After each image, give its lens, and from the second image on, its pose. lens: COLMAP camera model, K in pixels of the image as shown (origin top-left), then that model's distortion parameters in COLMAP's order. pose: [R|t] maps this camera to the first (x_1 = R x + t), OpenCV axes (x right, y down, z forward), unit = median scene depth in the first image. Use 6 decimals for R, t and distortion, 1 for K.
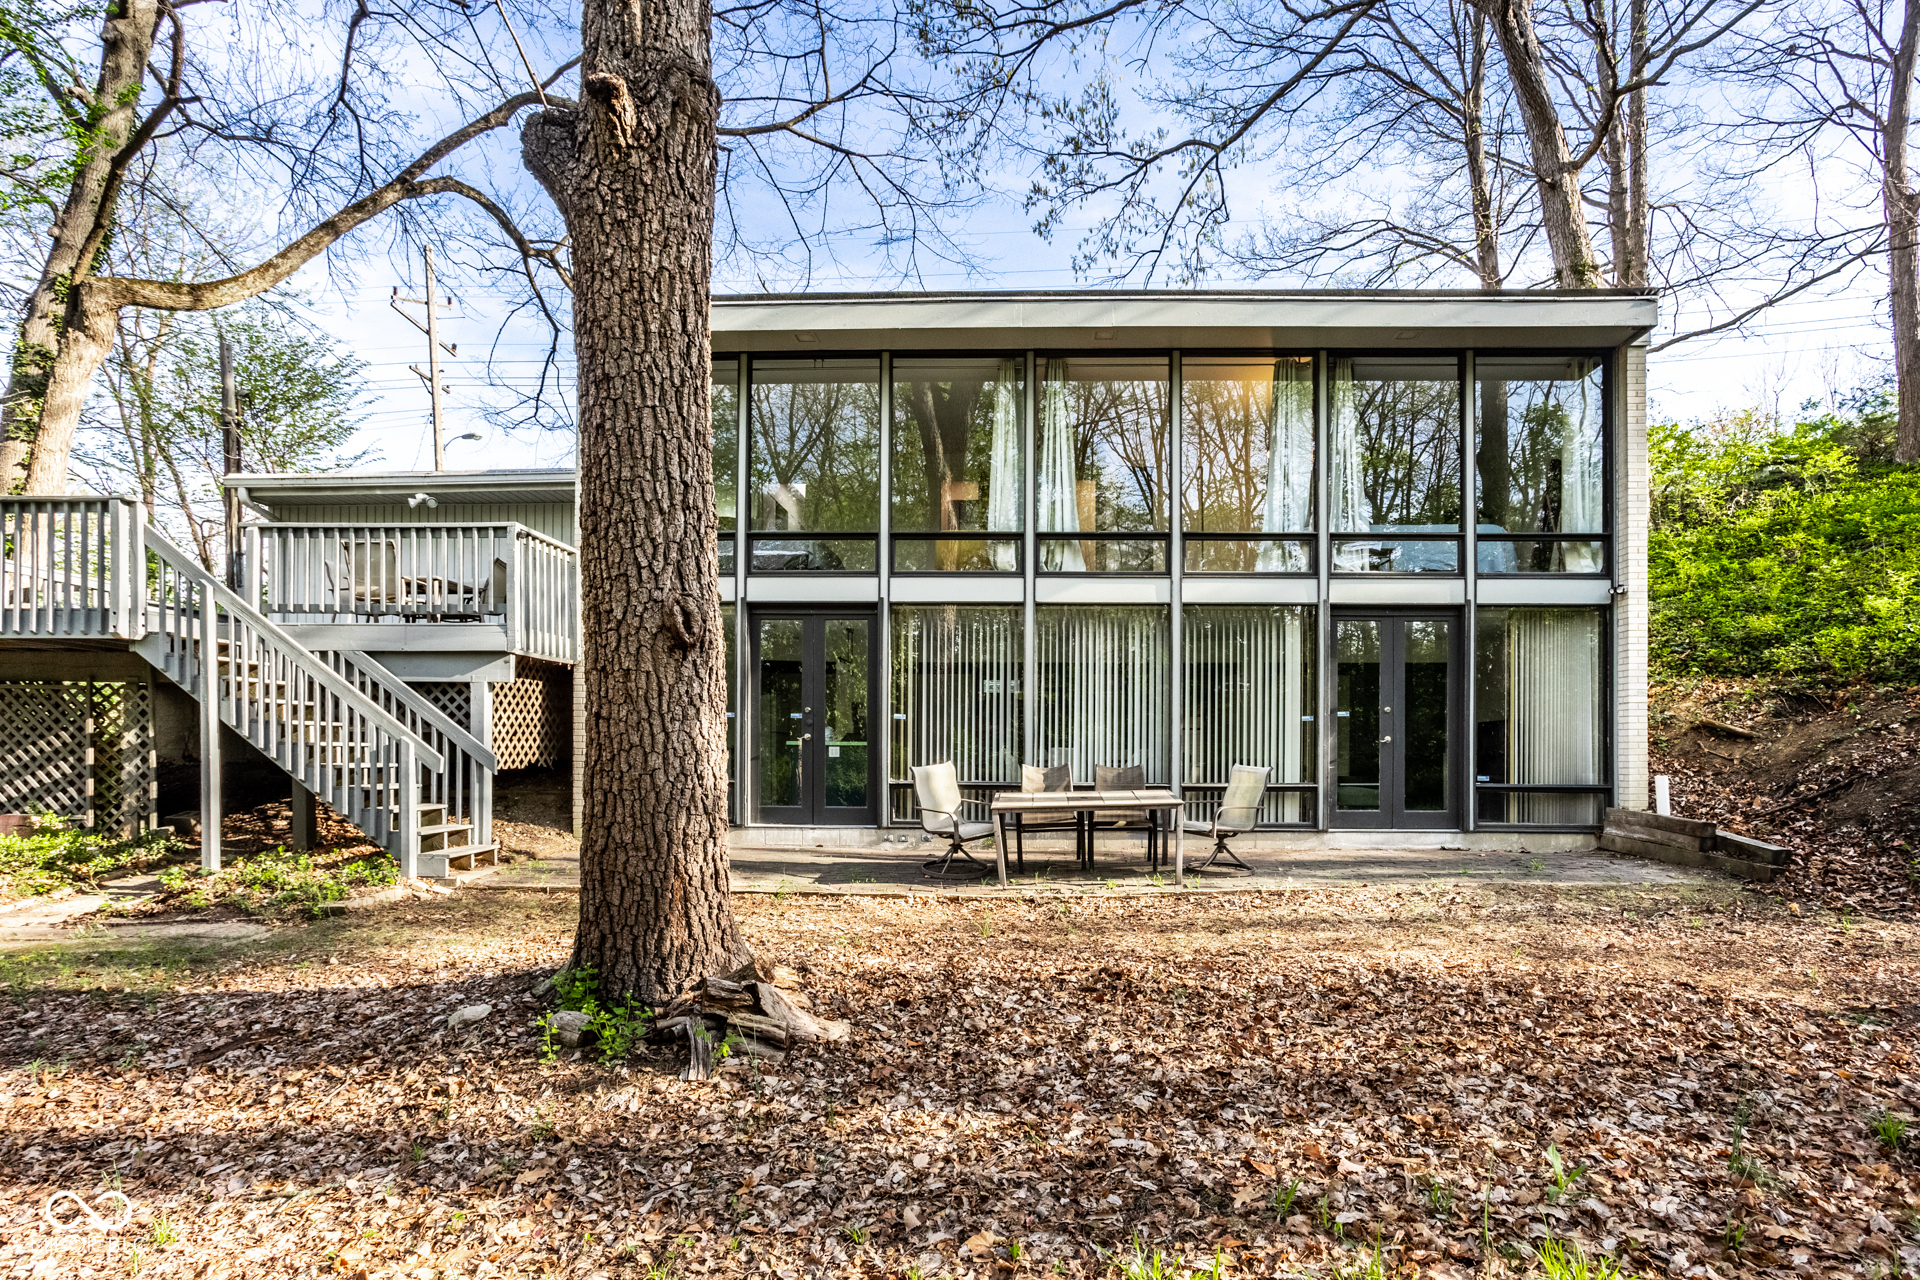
lens RADIAL K [[991.2, 0, 959.4], [0, 991.2, 700.5], [0, 0, 1]] dist [-0.013807, 0.000815]
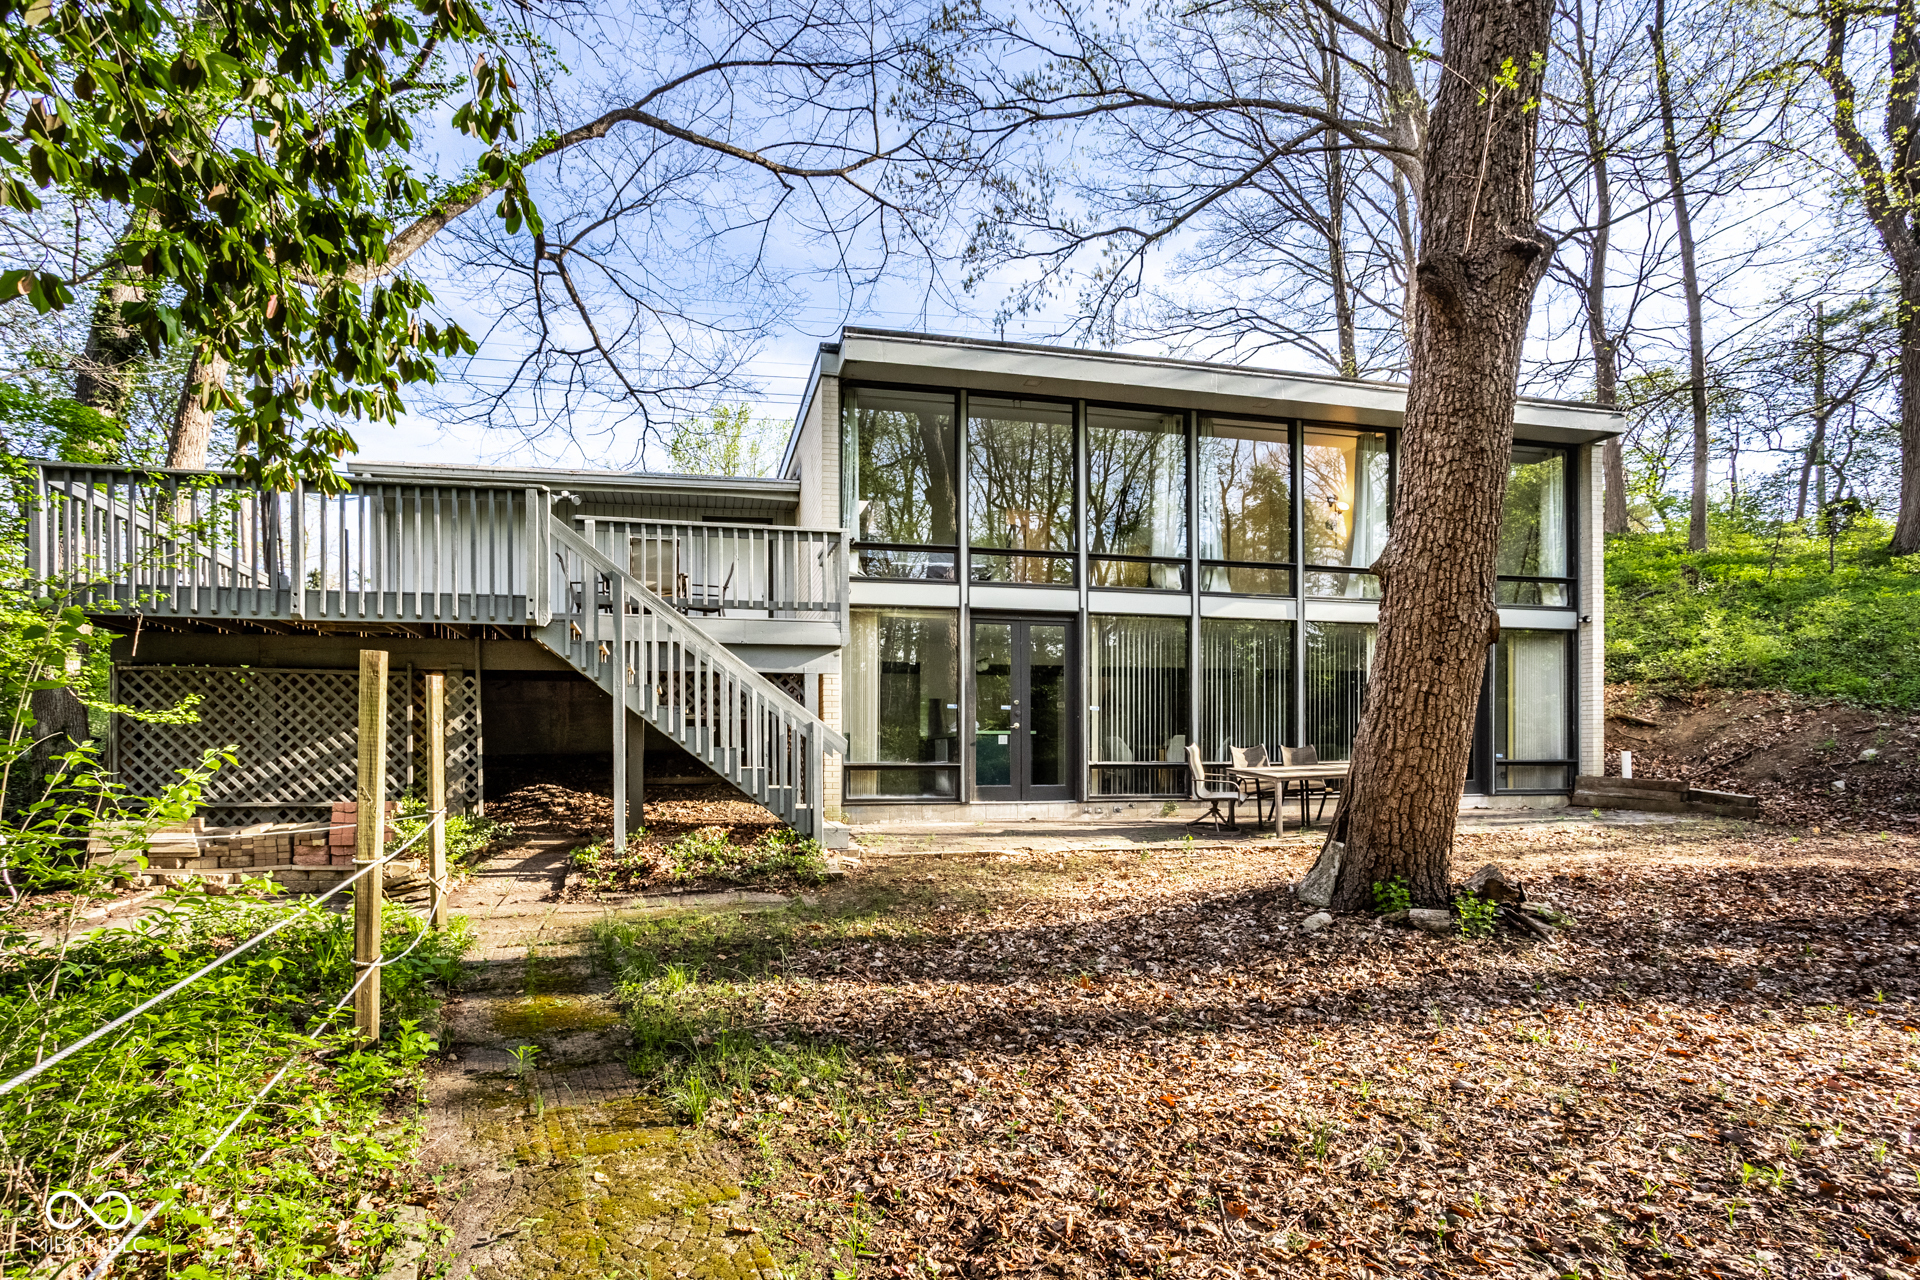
lens RADIAL K [[918.0, 0, 954.6], [0, 918.0, 705.6], [0, 0, 1]] dist [-0.015288, 0.000029]
pose [[0.967854, 0.004700, 0.251470, -0.499939], [-0.004952, 0.999988, 0.000367, 0.013390], [-0.251465, -0.001601, 0.967865, -0.024123]]
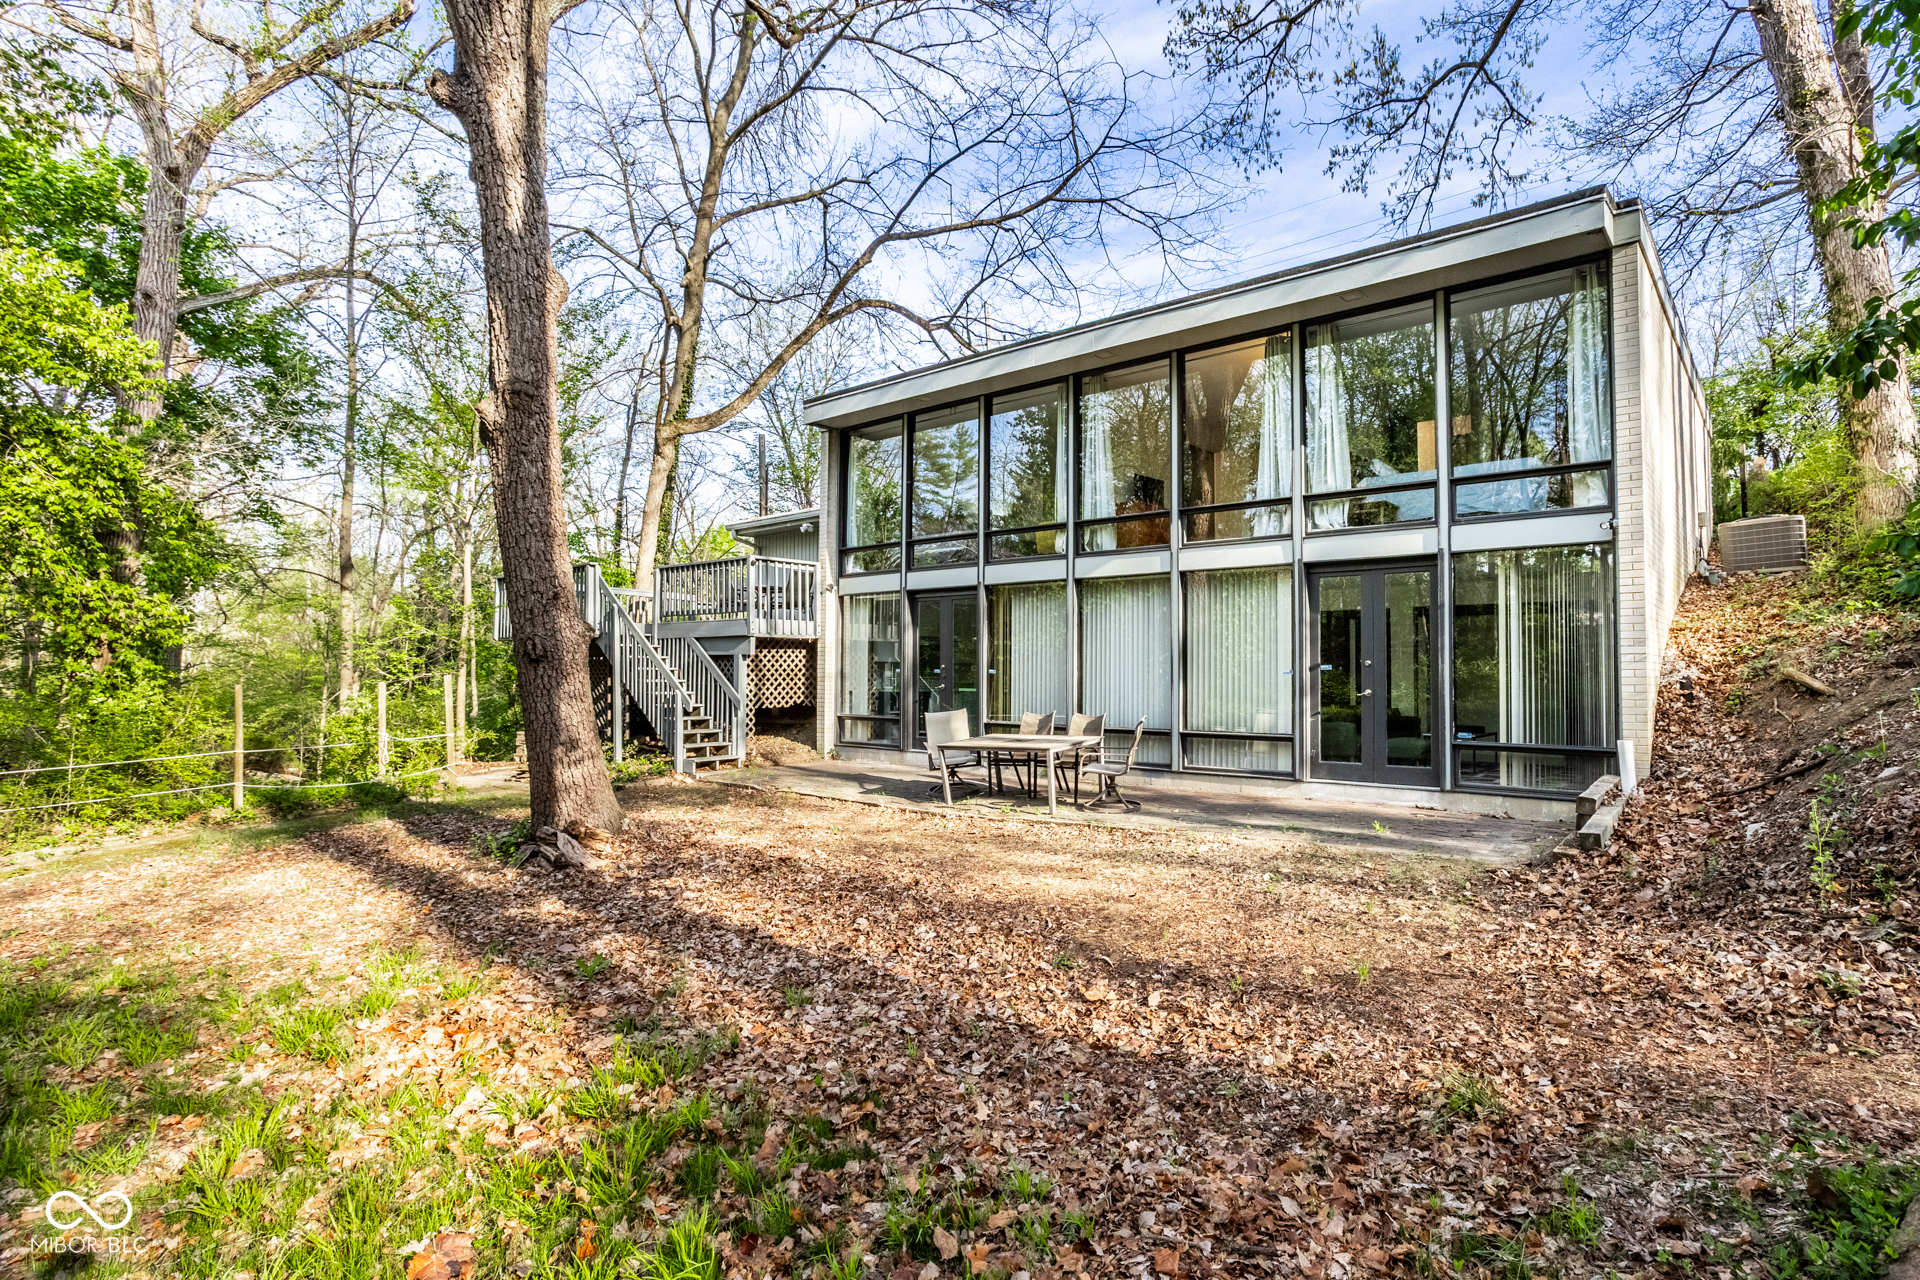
lens RADIAL K [[949.3, 0, 960.0], [0, 949.3, 640.0], [0, 0, 1]] dist [-0.002090, 0.000214]
pose [[0.789311, -0.025405, -0.613468, 0.705646], [0.013179, 0.999614, -0.024440, 0.003353], [0.613852, 0.011206, 0.789342, -0.009660]]
